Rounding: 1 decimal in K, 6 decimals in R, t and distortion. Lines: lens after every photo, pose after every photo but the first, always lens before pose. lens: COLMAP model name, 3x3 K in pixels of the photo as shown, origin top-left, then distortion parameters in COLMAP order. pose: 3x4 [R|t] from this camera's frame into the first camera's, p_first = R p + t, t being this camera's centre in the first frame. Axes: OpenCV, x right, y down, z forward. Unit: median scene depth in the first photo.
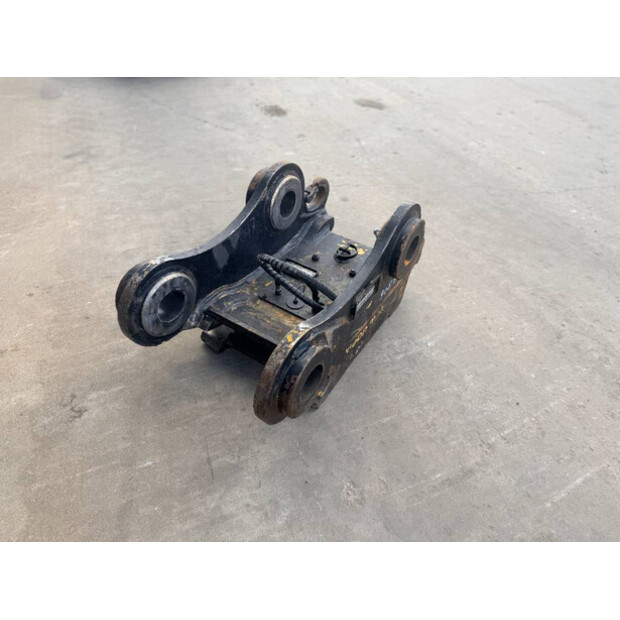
lens RADIAL K [[443.3, 0, 305.5], [0, 443.3, 306.8], [0, 0, 1]] dist [0.009560, -0.028465]
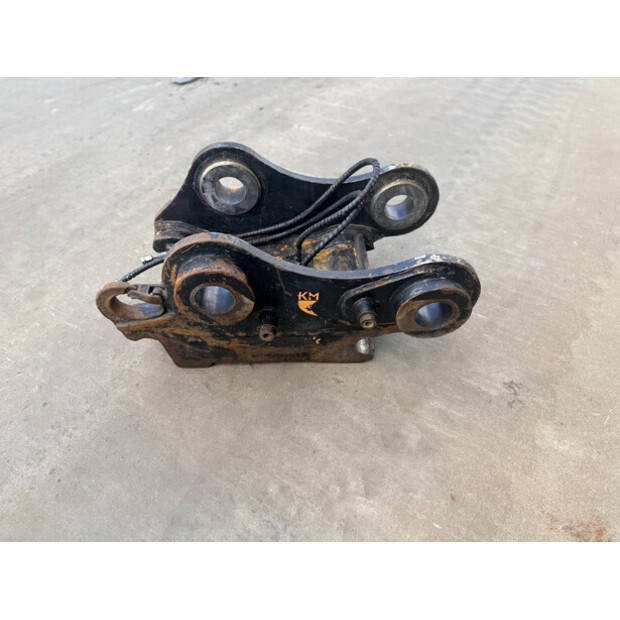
lens RADIAL K [[443.3, 0, 308.3], [0, 443.3, 306.9], [0, 0, 1]] dist [0.009560, -0.028465]
pose [[-0.589769, -0.614384, 0.524123, -0.588532], [0.515376, 0.213324, 0.829988, -0.800310], [-0.621740, 0.759621, 0.190827, 0.853235]]
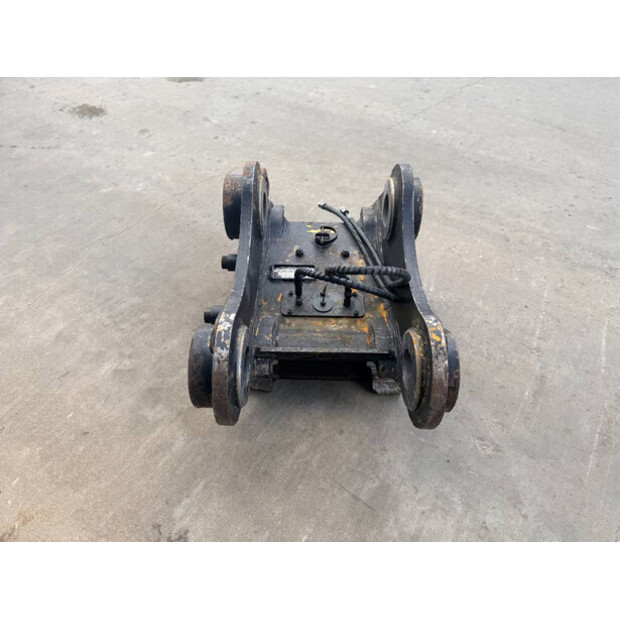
lens RADIAL K [[443.3, 0, 307.5], [0, 443.3, 308.9], [0, 0, 1]] dist [0.009560, -0.028465]
pose [[0.839519, -0.407755, 0.359087, -0.390006], [0.378409, 0.913055, 0.152111, -0.156081], [-0.389890, 0.008182, 0.920825, 0.153845]]
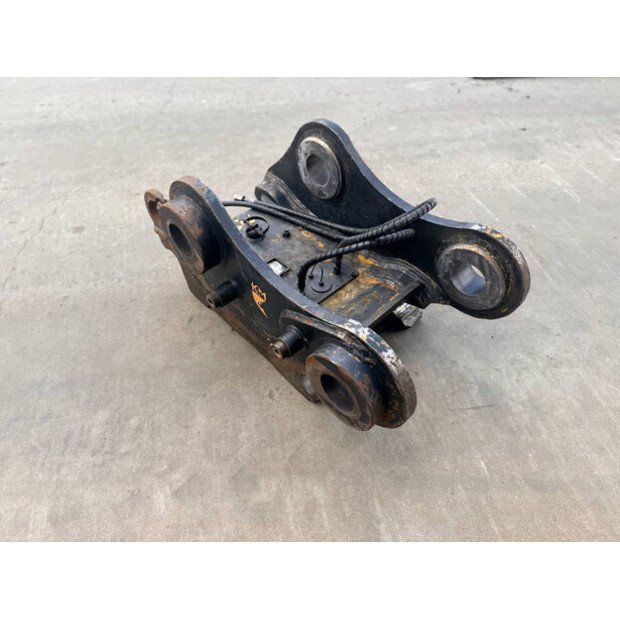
lens RADIAL K [[443.3, 0, 309.9], [0, 443.3, 309.7], [0, 0, 1]] dist [0.009560, -0.028465]
pose [[0.212032, -0.751012, 0.625319, -0.627856], [0.654450, 0.584319, 0.479861, -0.425994], [-0.725767, 0.307494, 0.615394, 0.482065]]
